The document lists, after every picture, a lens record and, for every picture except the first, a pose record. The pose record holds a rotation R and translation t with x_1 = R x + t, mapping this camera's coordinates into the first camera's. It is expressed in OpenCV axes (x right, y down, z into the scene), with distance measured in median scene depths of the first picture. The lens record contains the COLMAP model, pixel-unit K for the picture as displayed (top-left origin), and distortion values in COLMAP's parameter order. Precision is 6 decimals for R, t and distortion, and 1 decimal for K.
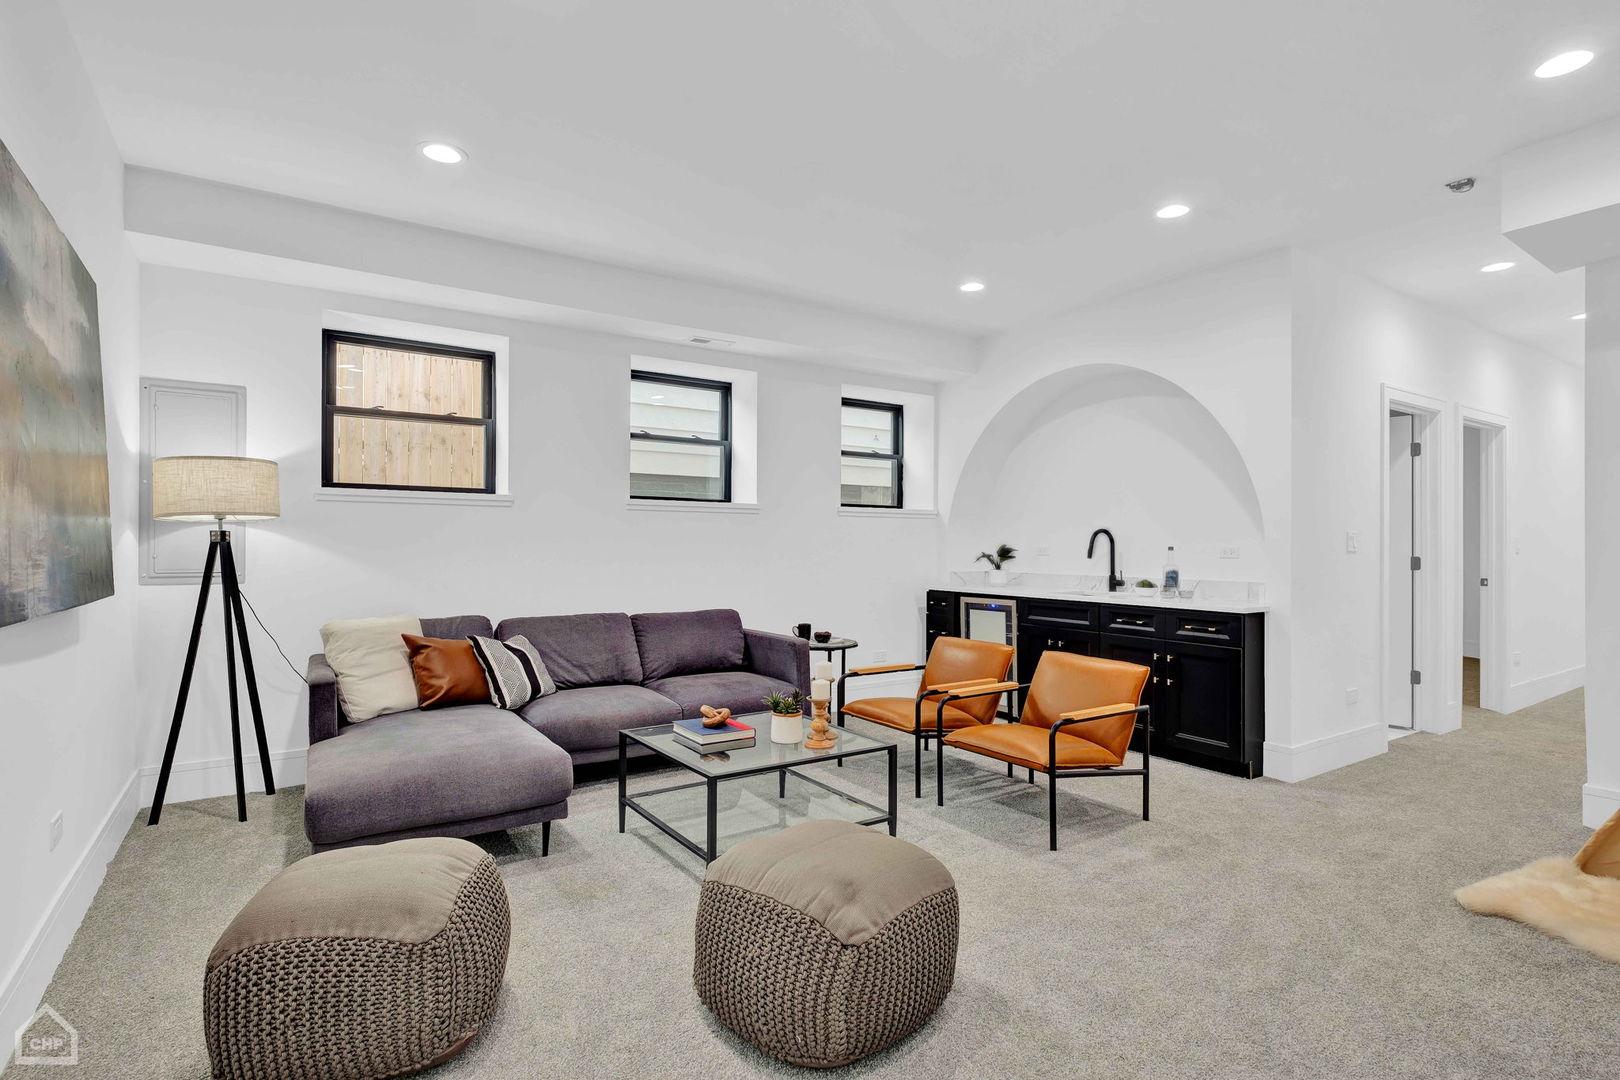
lens RADIAL K [[747.3, 0, 806.4], [0, 747.3, 544.2], [0, 0, 1]] dist [0.000403, -0.000652]
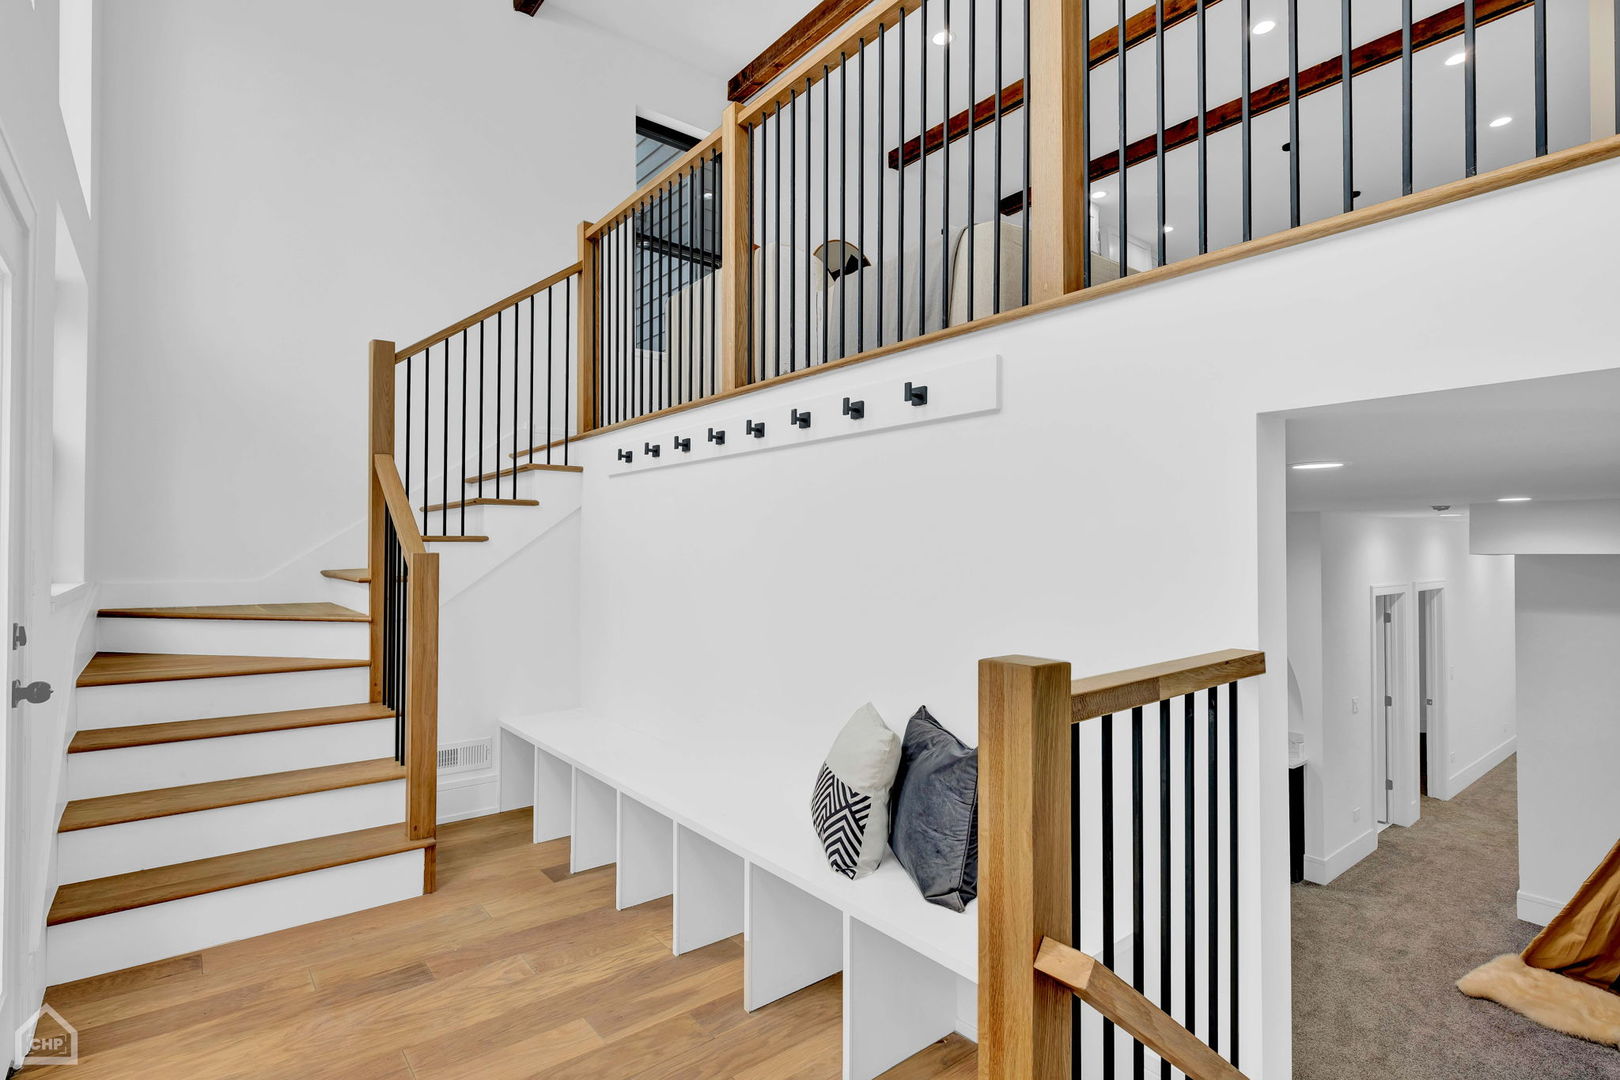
lens RADIAL K [[747.3, 0, 806.4], [0, 747.3, 544.2], [0, 0, 1]] dist [0.000403, -0.000652]
pose [[0.996469, -0.003667, 0.083876, -0.465982], [0.004662, 0.999921, -0.011675, -0.326750], [-0.083826, 0.012025, 0.996408, -0.357738]]
